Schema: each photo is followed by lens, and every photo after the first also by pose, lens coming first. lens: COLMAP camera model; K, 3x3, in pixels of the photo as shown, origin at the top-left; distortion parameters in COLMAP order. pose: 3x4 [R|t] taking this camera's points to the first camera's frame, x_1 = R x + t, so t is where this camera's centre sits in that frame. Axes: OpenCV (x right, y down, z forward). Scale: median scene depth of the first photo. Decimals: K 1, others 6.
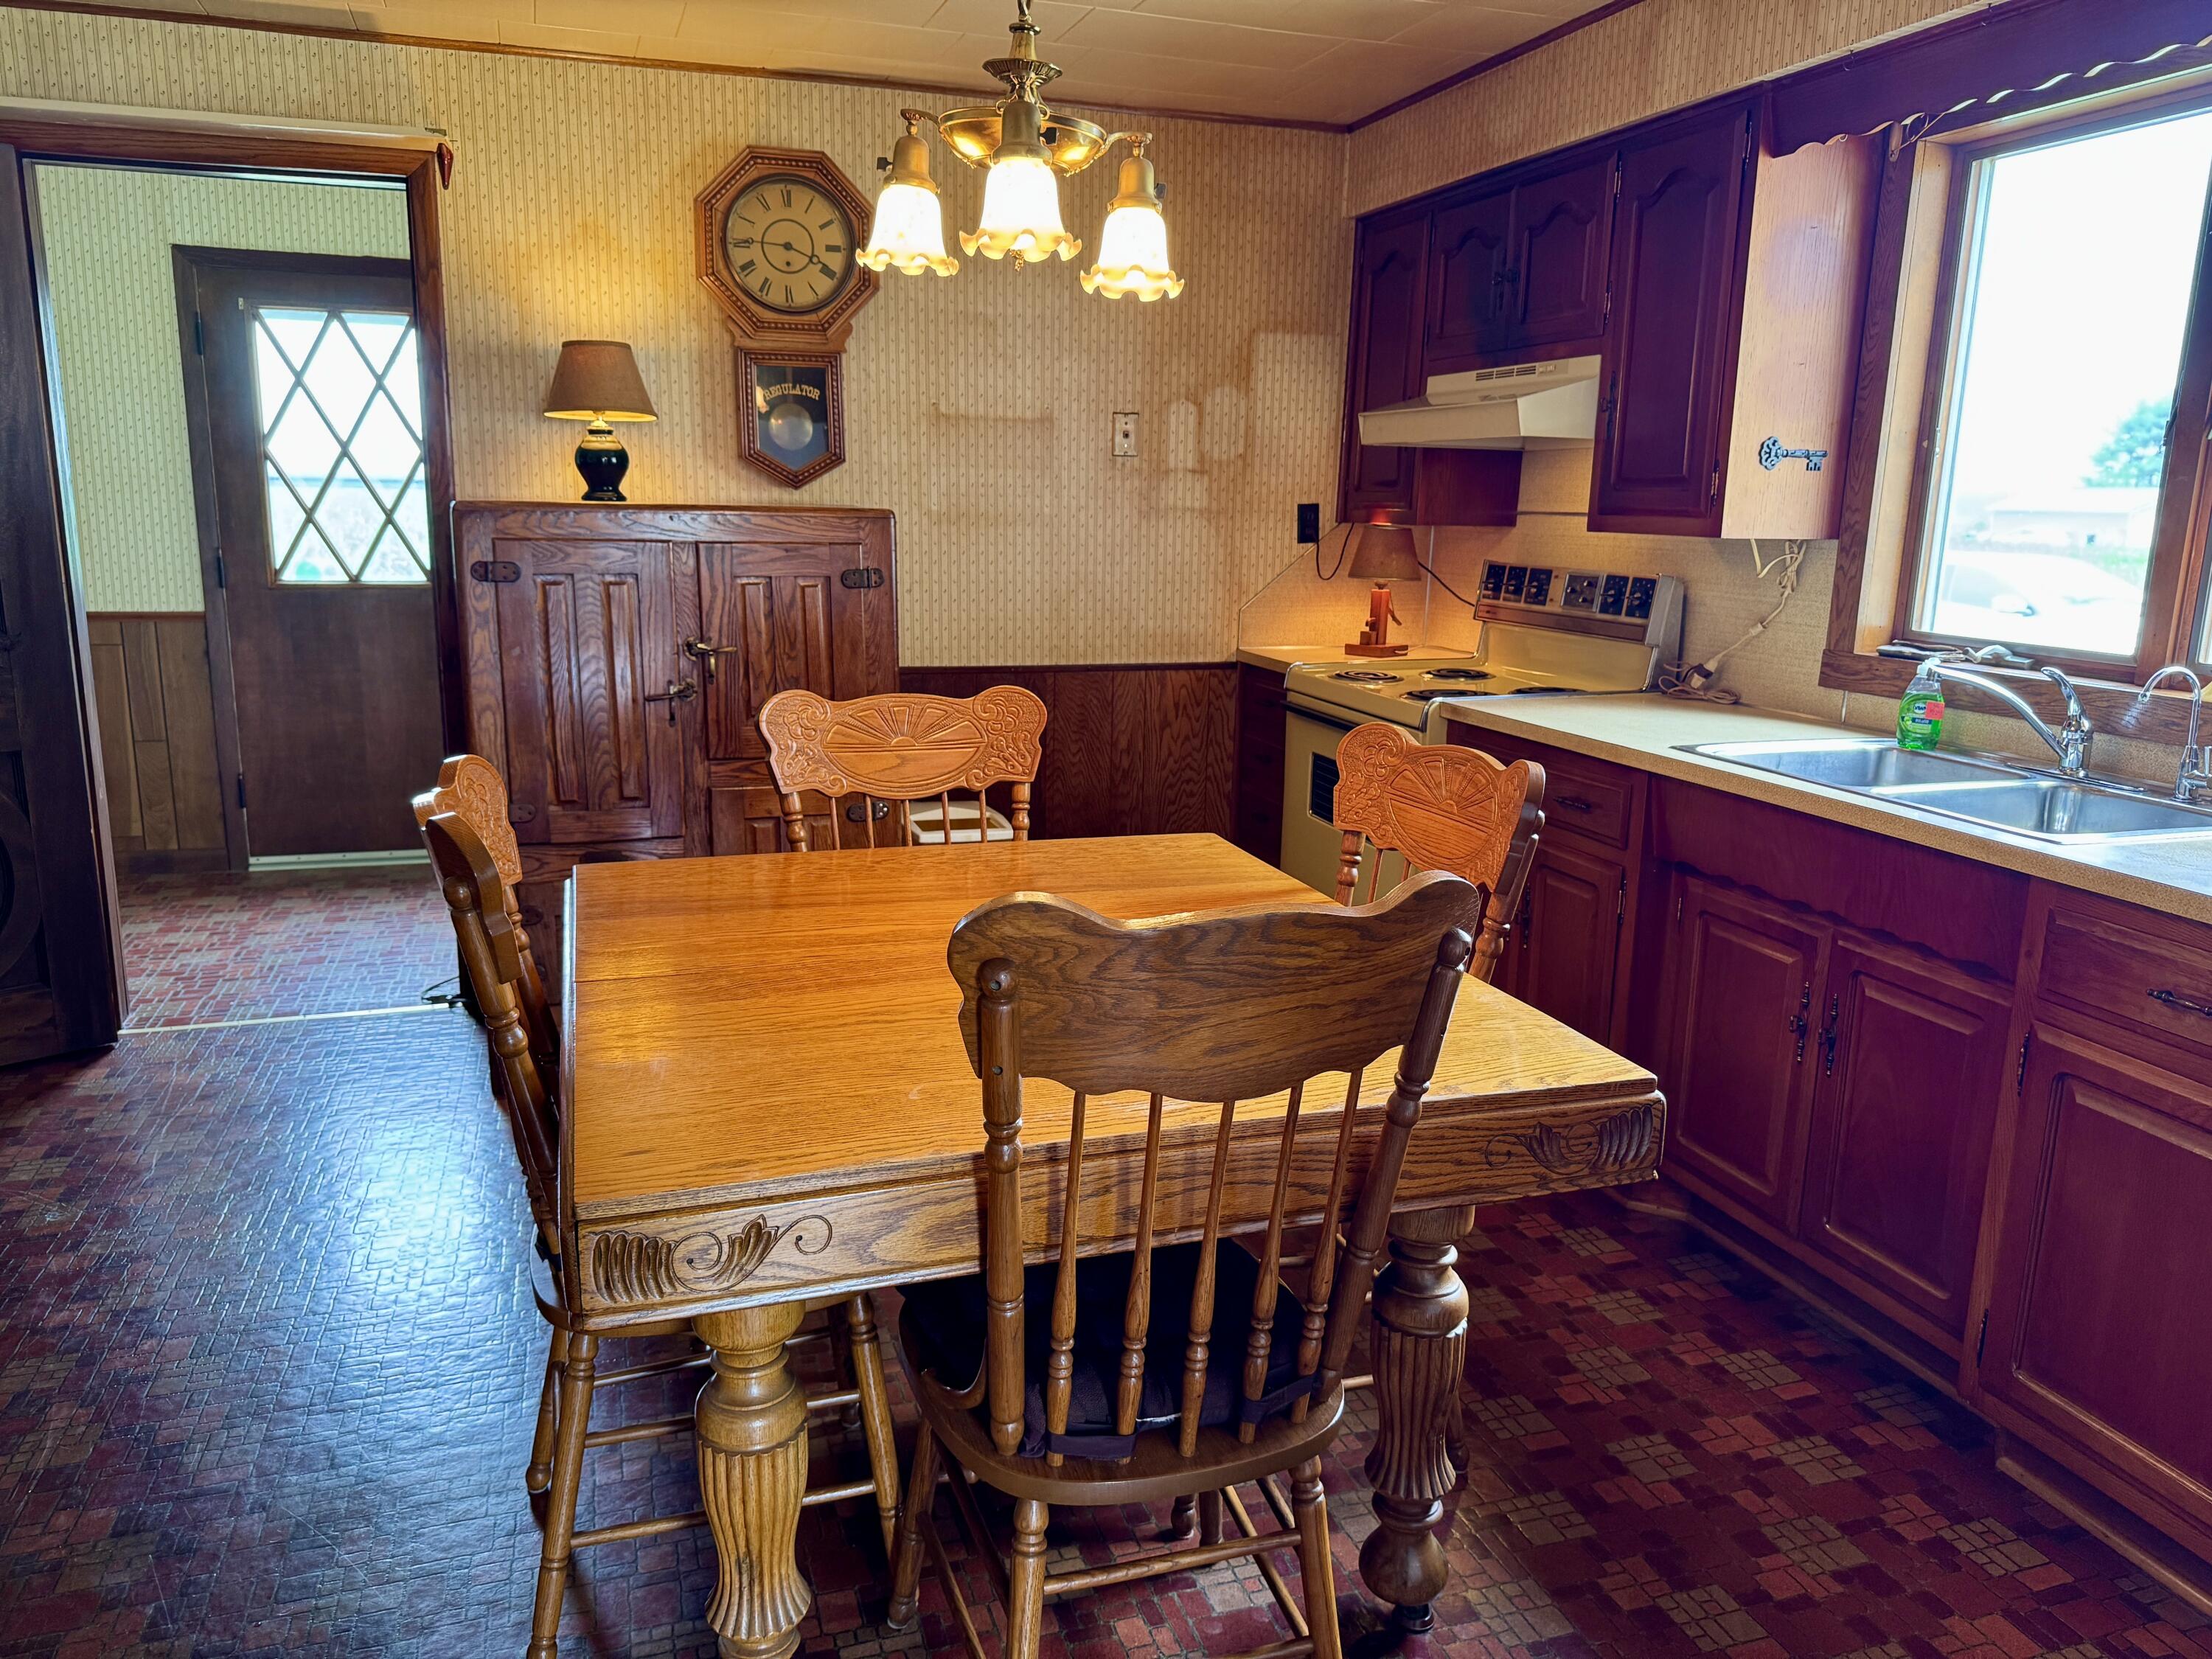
lens RADIAL K [[1578.5, 0, 1099.7], [0, 1578.5, 835.7], [0, 0, 1]] dist [0.158564, -0.277730]
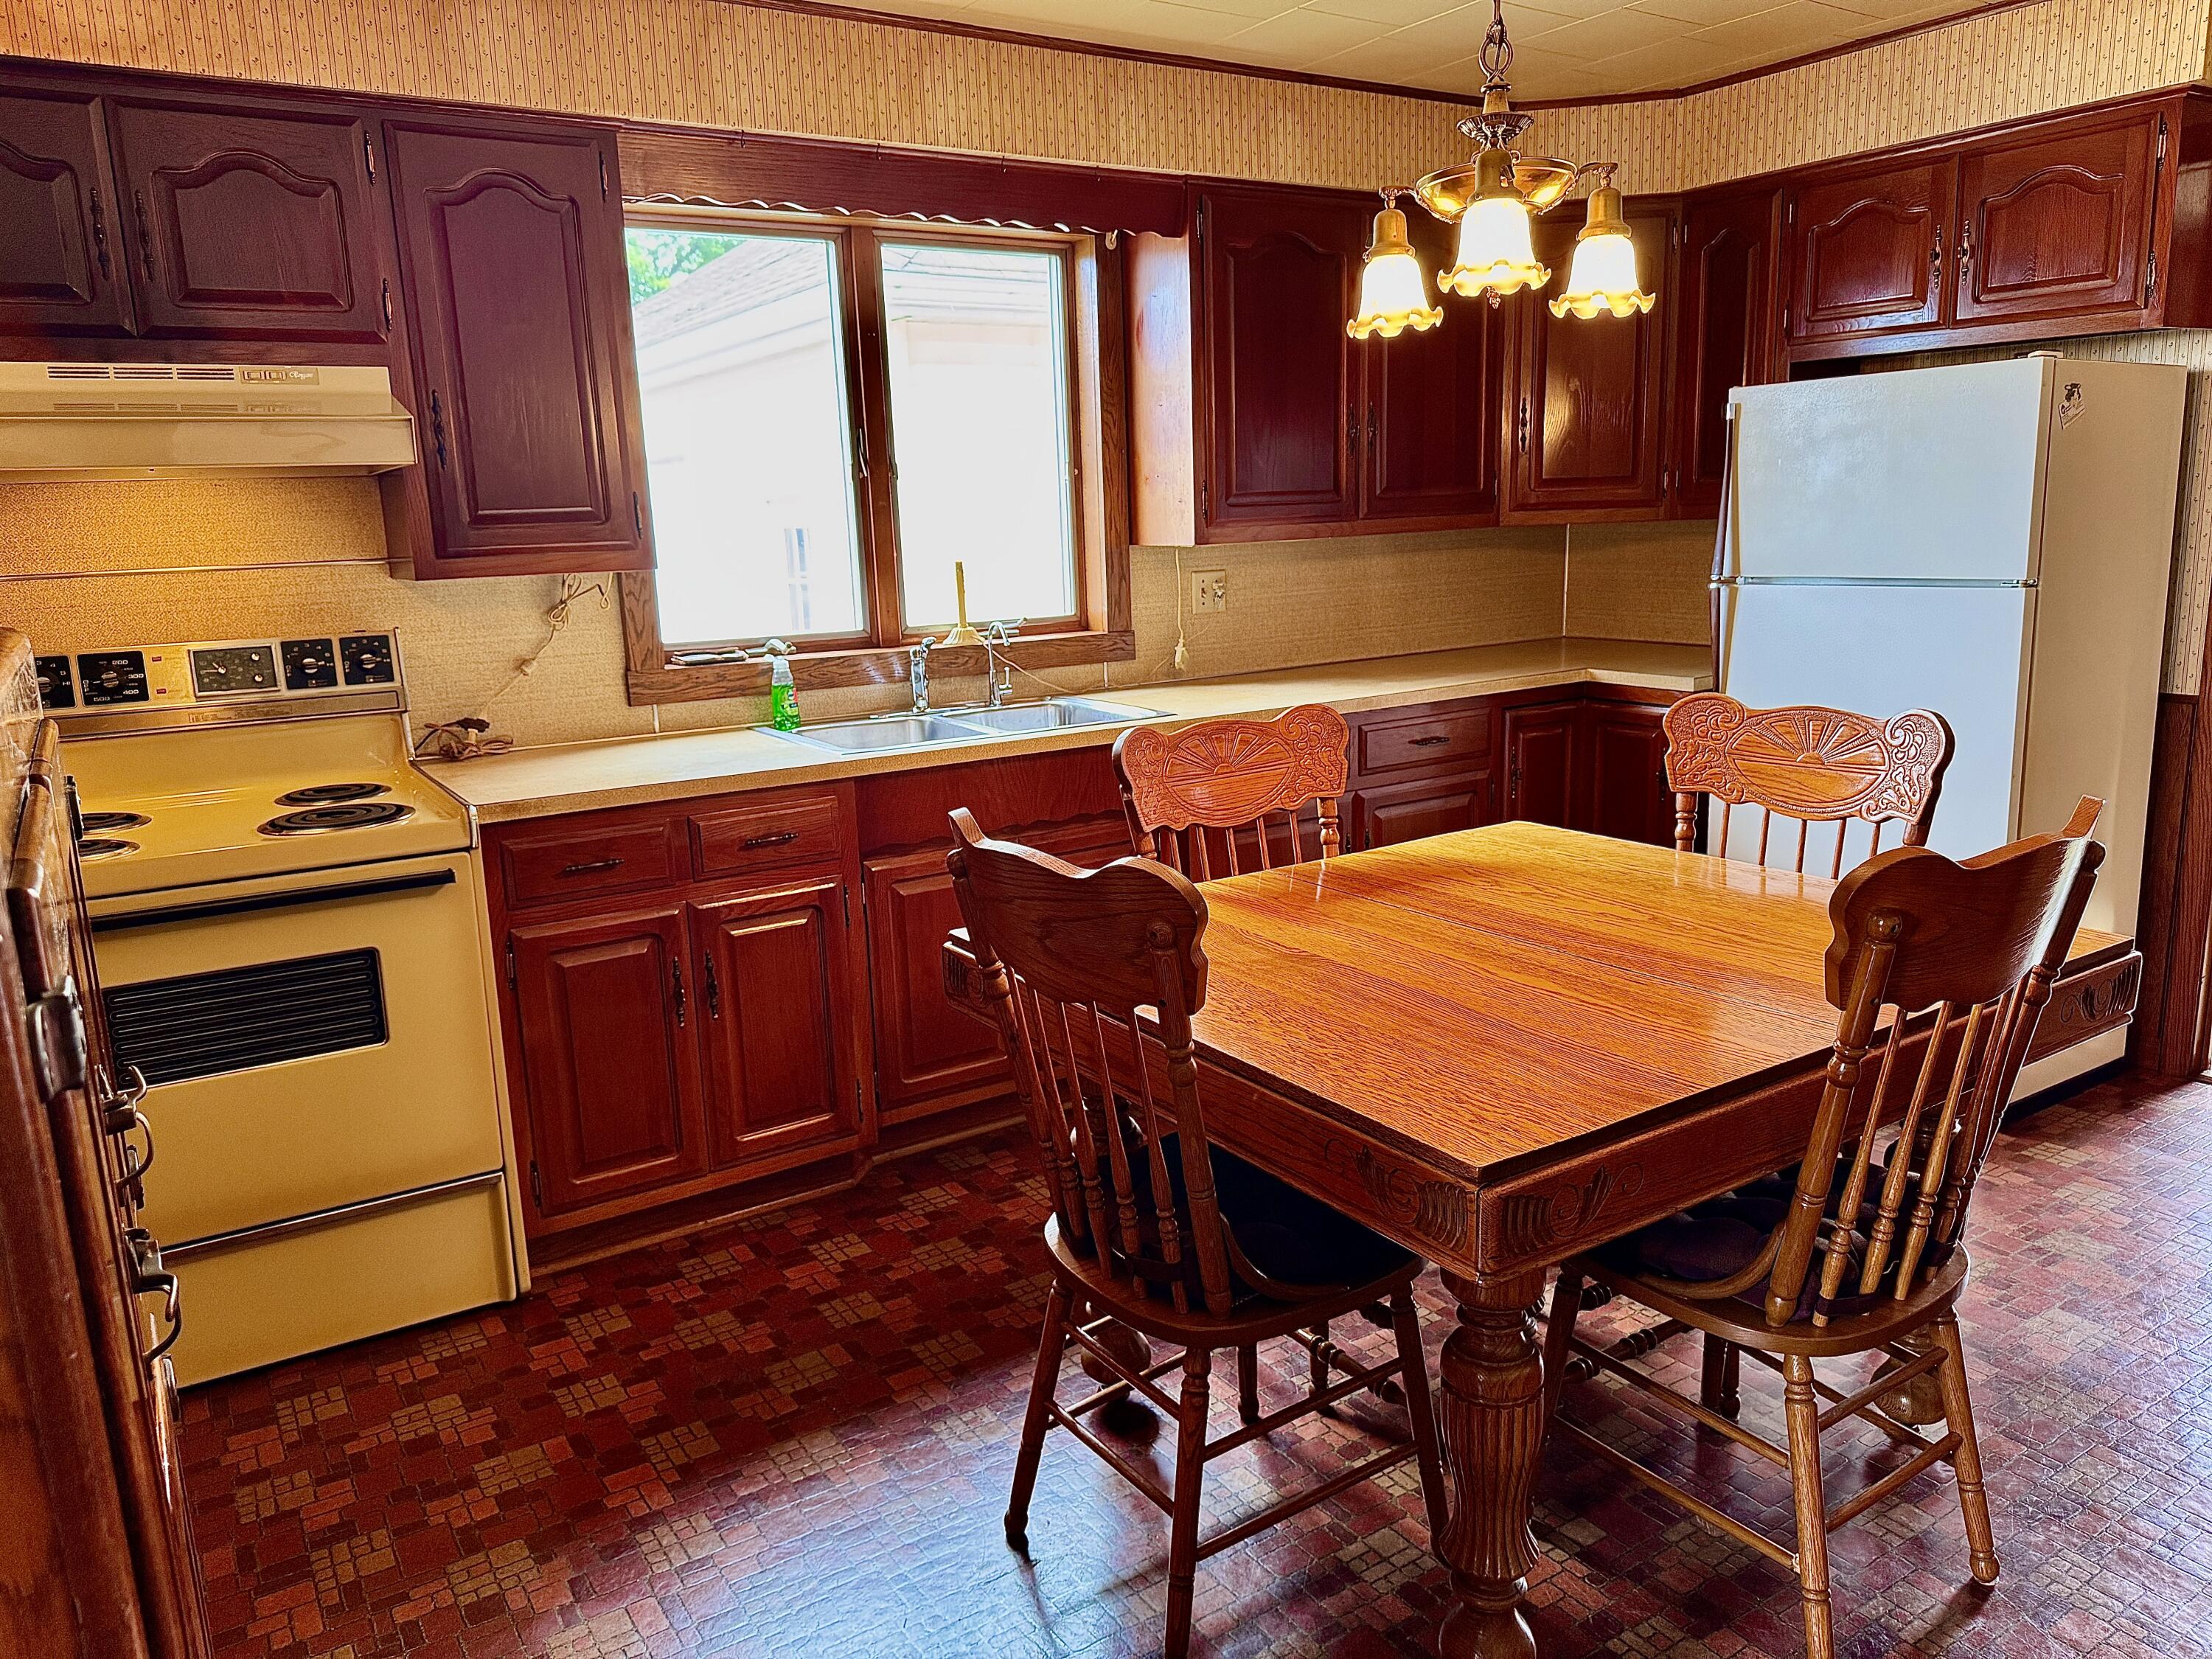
lens RADIAL K [[1626.7, 0, 1120.0], [0, 1626.7, 803.4], [0, 0, 1]] dist [0.021418, -0.011365]
pose [[-0.270617, -0.180409, 0.945632, -0.527916], [0.234425, 0.940365, 0.246491, -0.179061], [-0.933708, 0.288385, -0.212187, 0.767720]]
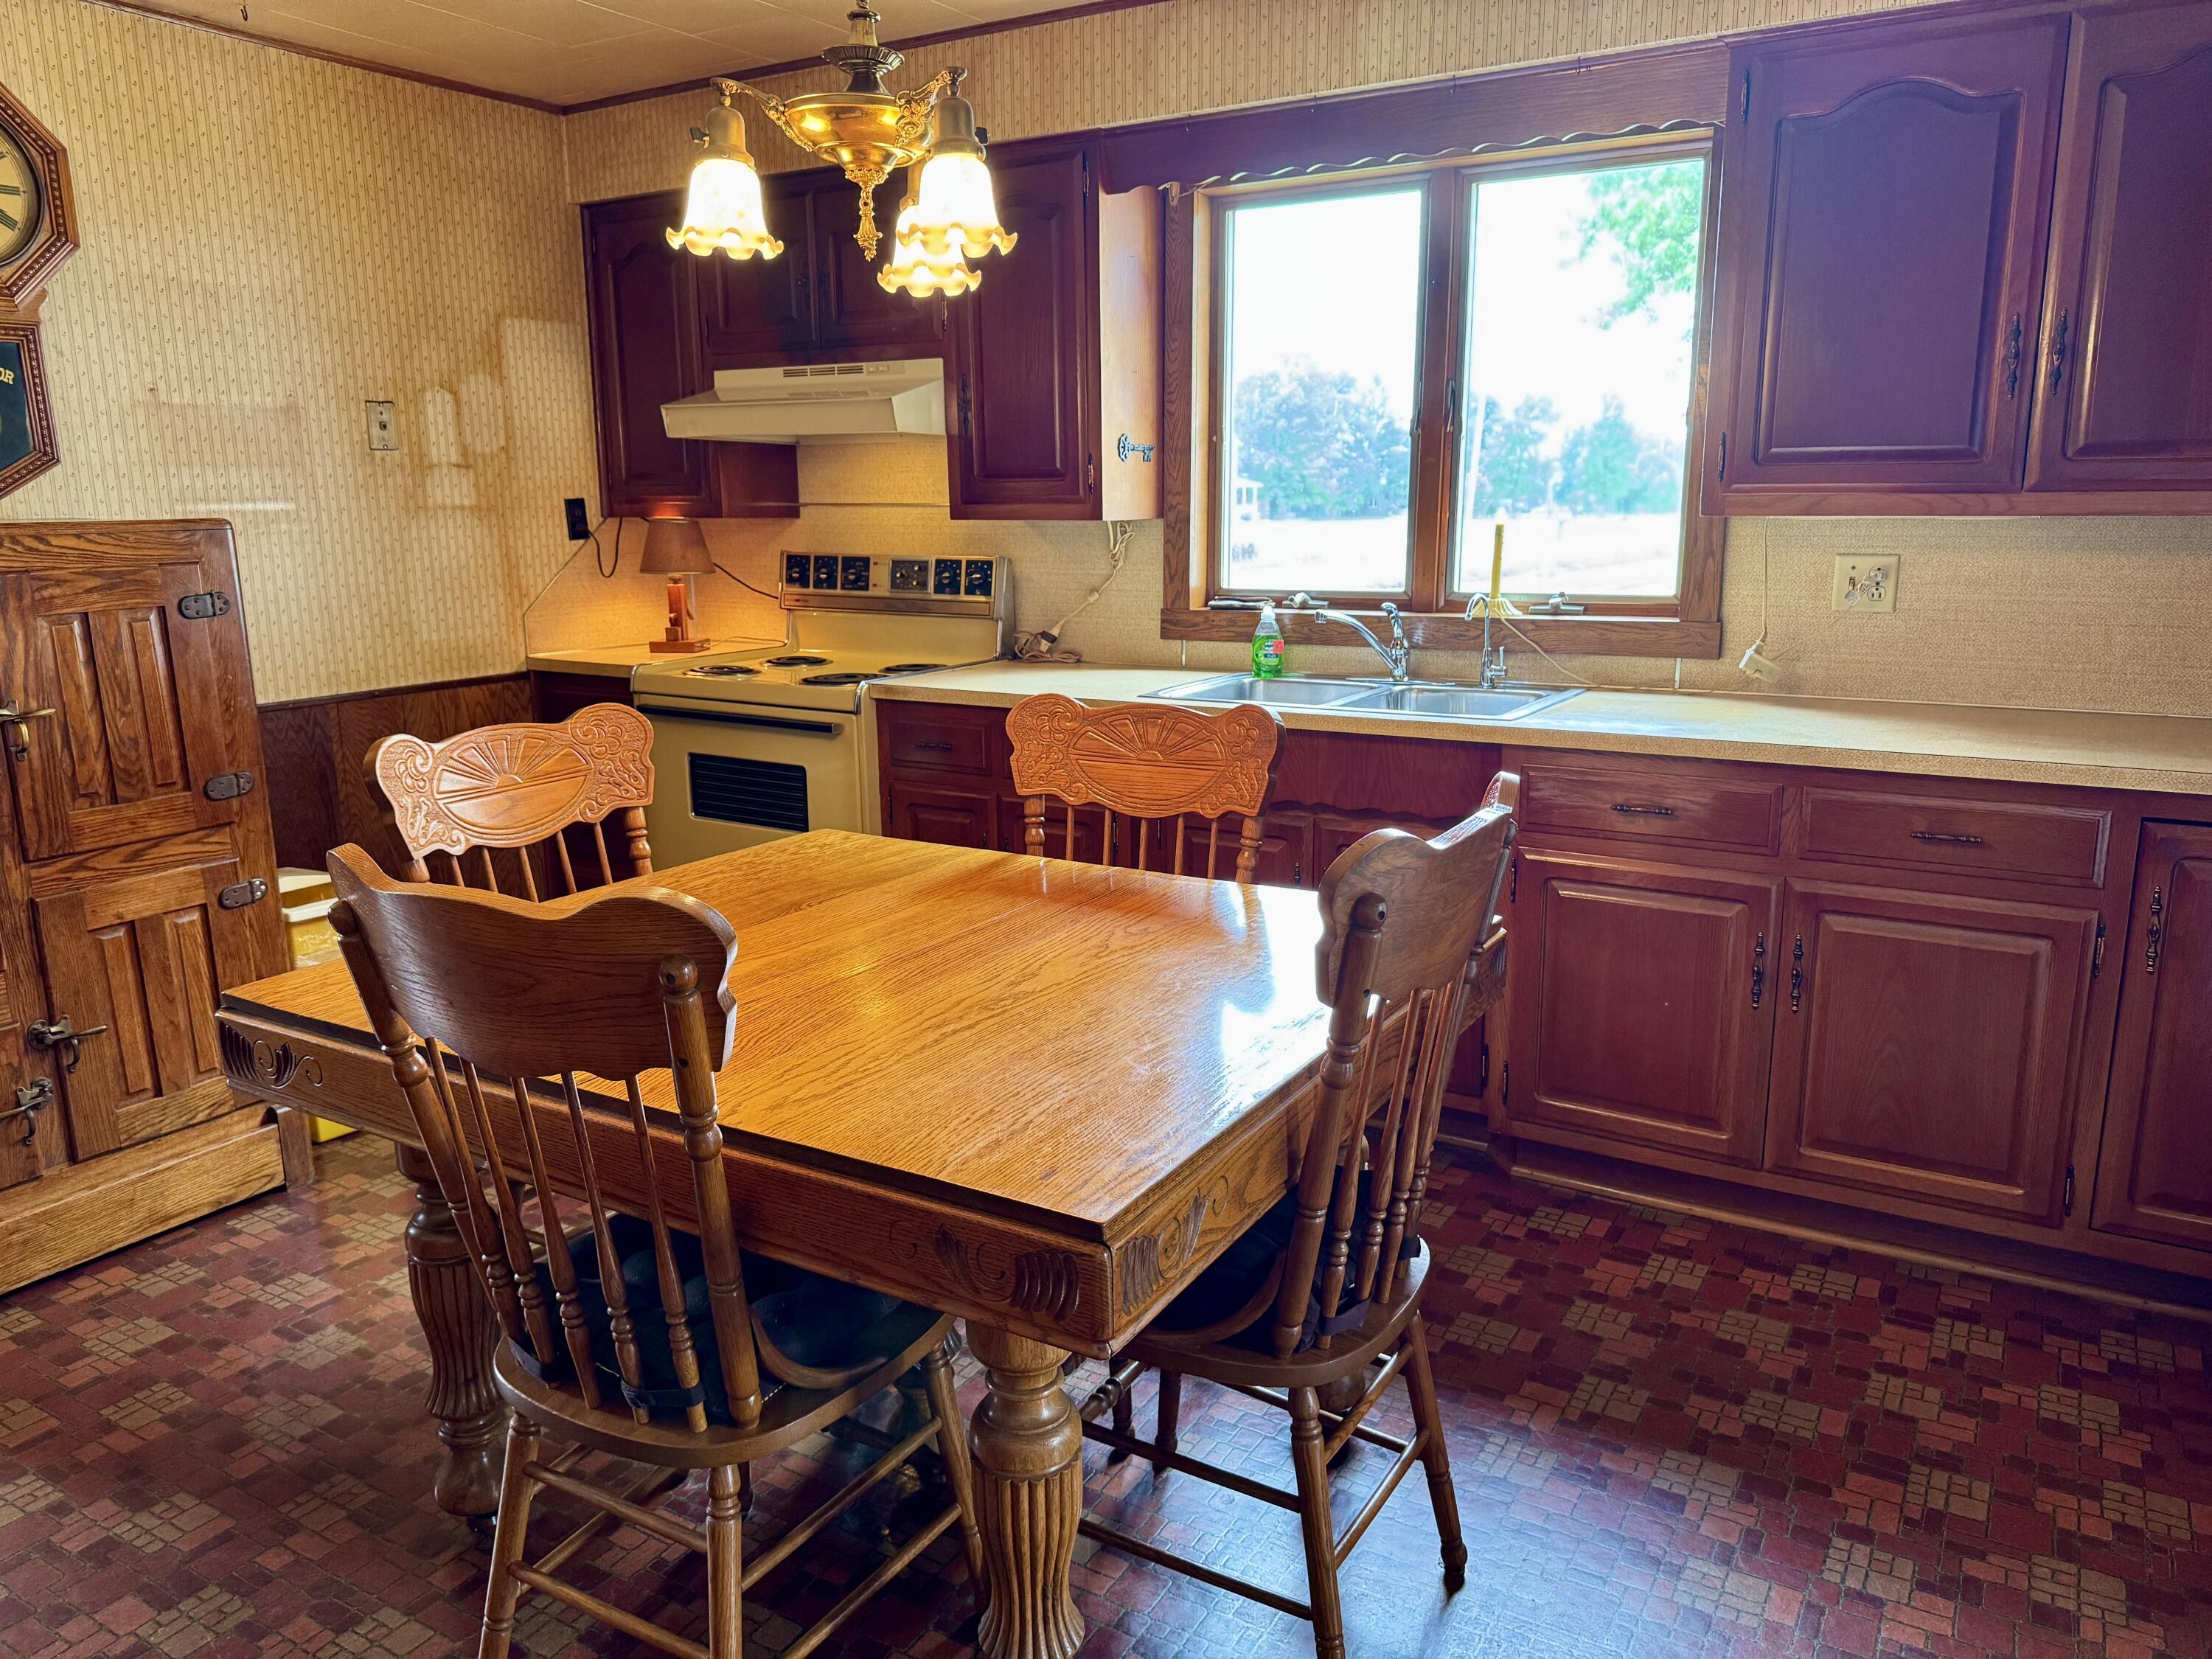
lens RADIAL K [[1578.5, 0, 1099.7], [0, 1578.5, 835.7], [0, 0, 1]] dist [0.158564, -0.277730]
pose [[0.756644, -0.164971, 0.632672, -0.307581], [0.163371, 0.984654, 0.061368, -0.021573], [-0.633087, 0.056926, 0.771985, 0.085611]]
